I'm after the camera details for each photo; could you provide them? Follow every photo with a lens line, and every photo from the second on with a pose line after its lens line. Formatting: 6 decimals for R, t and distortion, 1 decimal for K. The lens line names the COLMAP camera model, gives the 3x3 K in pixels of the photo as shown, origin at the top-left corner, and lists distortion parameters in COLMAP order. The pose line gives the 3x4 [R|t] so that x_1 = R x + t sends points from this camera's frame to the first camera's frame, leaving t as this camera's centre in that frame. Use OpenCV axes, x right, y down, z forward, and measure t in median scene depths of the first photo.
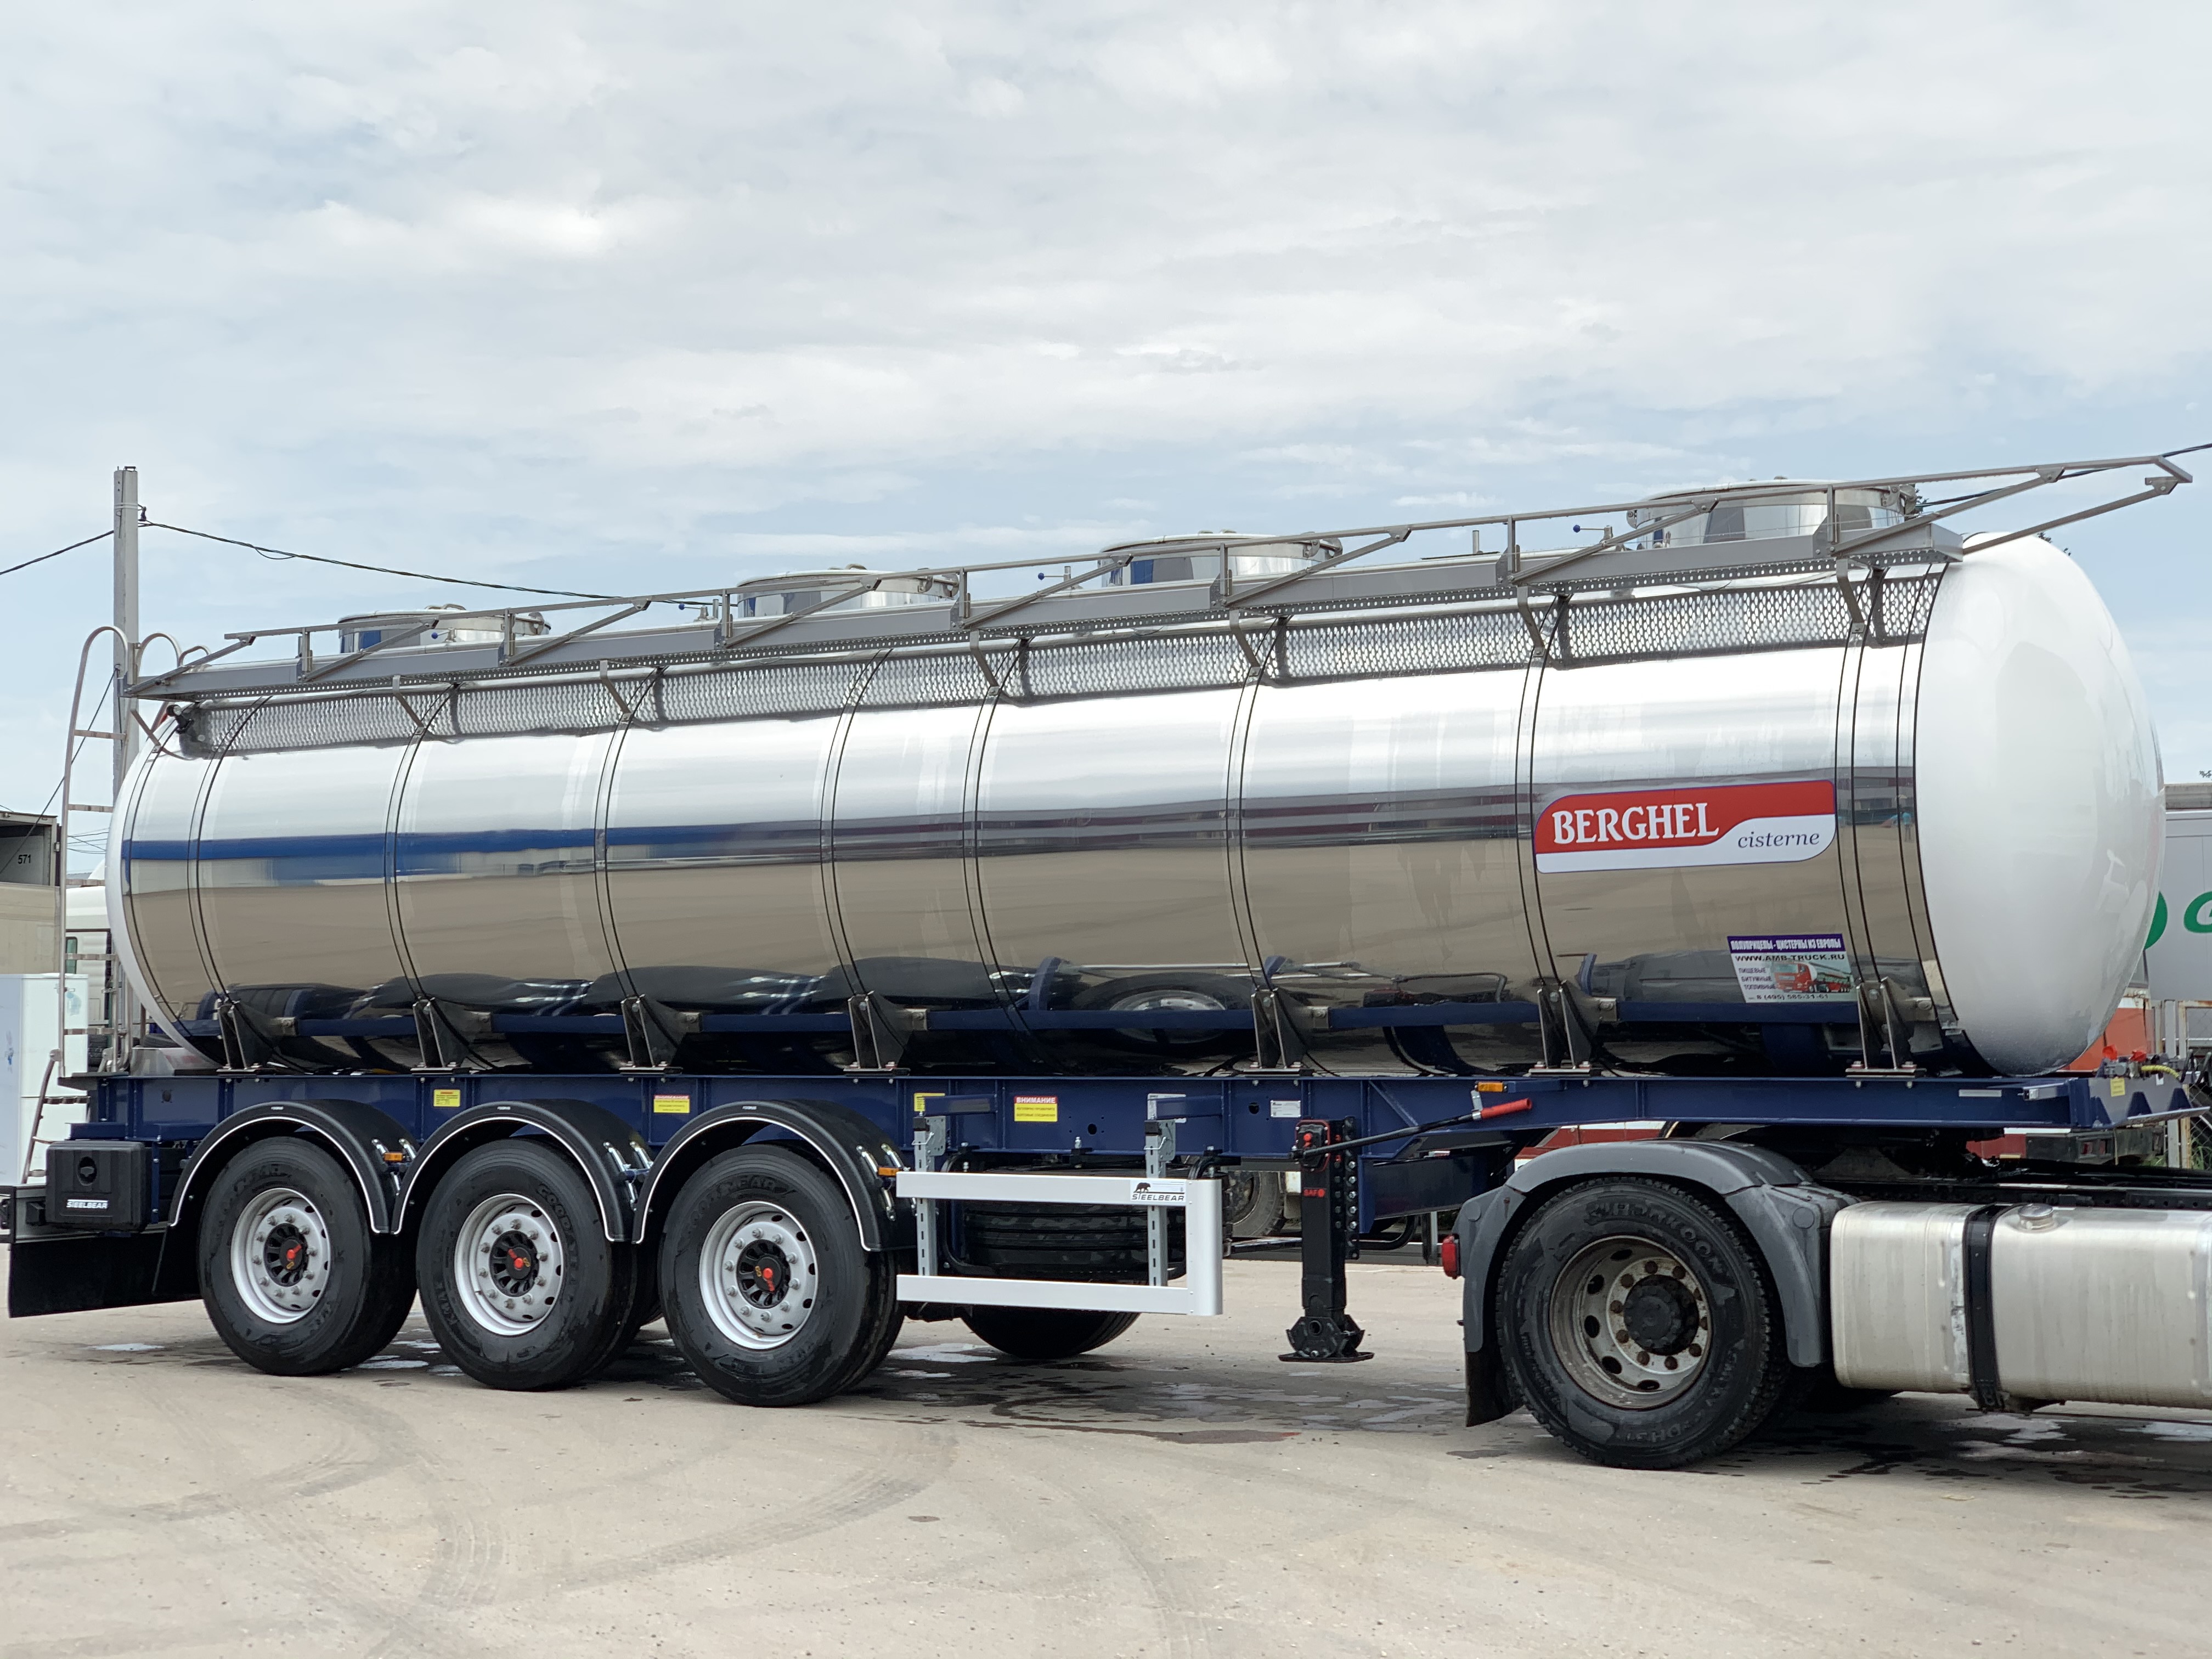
lens RADIAL K [[3327.6, 0, 1102.3], [0, 3327.6, 752.9], [0, 0, 1]] dist [0.042228, 0.118097]
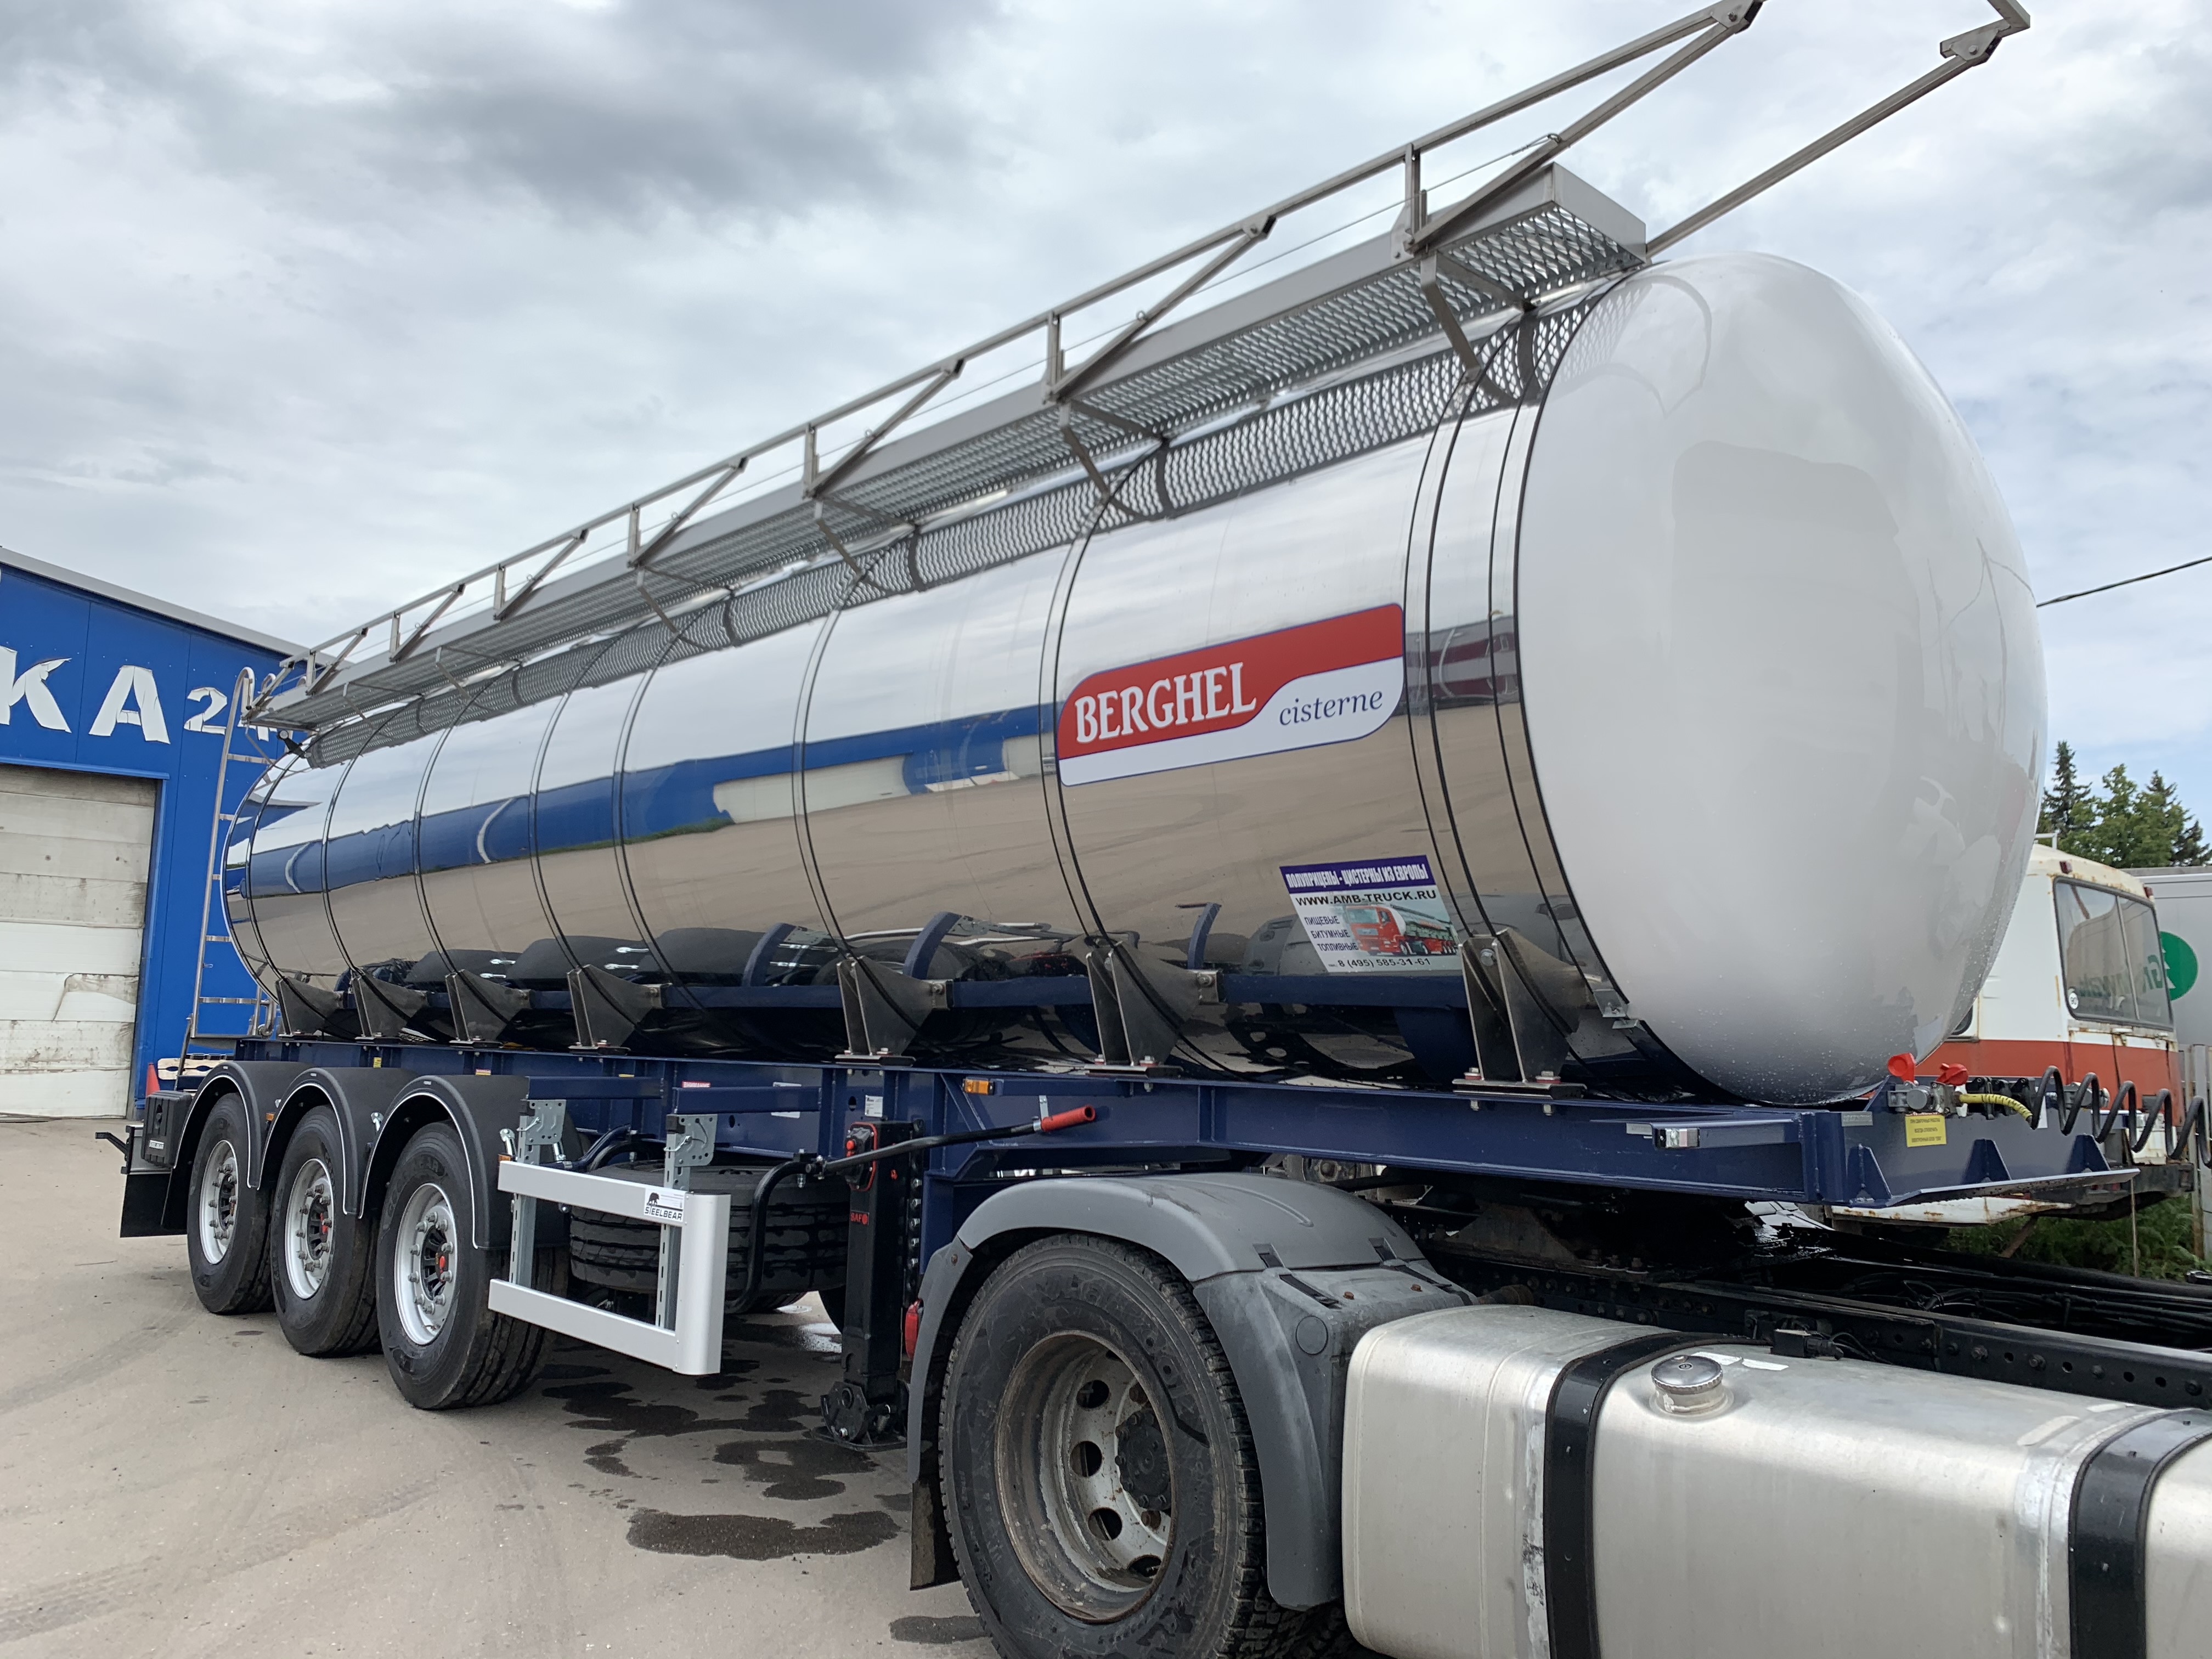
lens RADIAL K [[1707.3, 0, 1111.2], [0, 1707.3, 790.1], [0, 0, 1]] dist [0.063713, -0.124909]
pose [[0.958799, -0.009346, -0.283932, 0.243215], [-0.010395, 0.997635, -0.067941, 0.061096], [0.283895, 0.068094, 0.956434, 0.648480]]
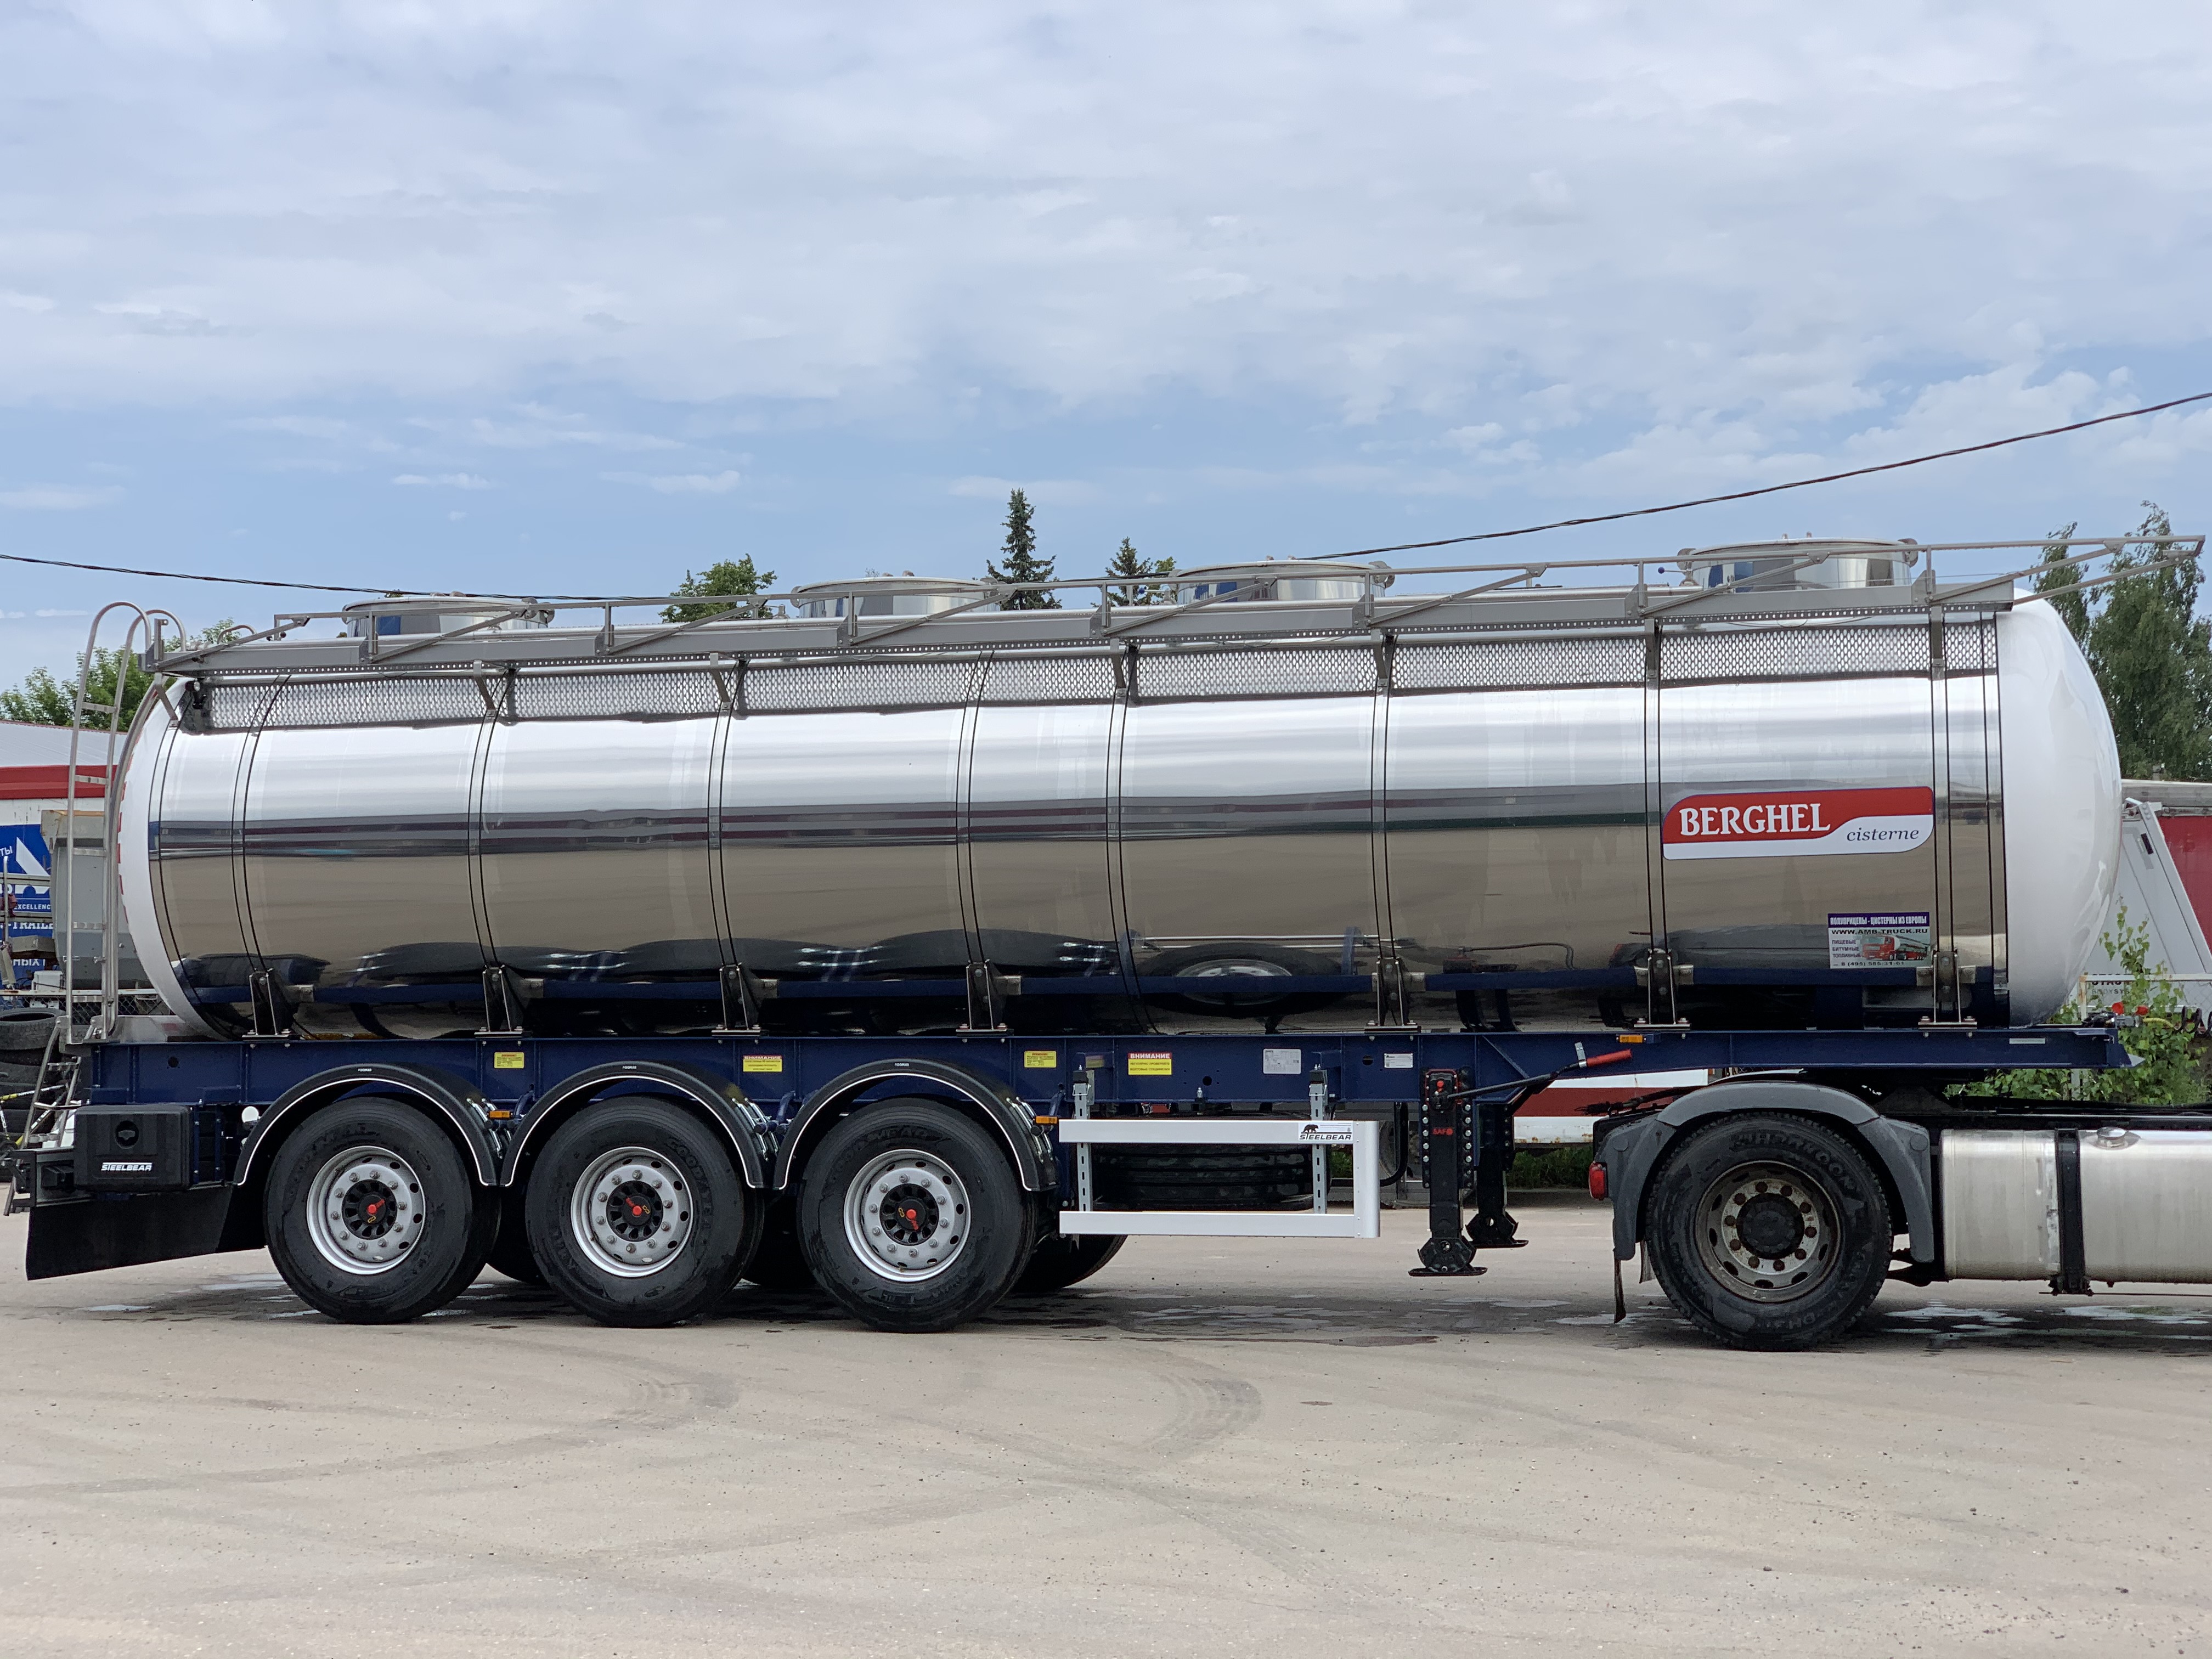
lens RADIAL K [[3296.9, 0, 1096.5], [0, 3296.9, 831.5], [0, 0, 1]] dist [0.051112, -0.007140]
pose [[0.954503, 0.013782, 0.297882, -0.411205], [-0.022146, 0.999449, 0.024722, 0.001291], [-0.297377, -0.030195, 0.954283, -0.064090]]
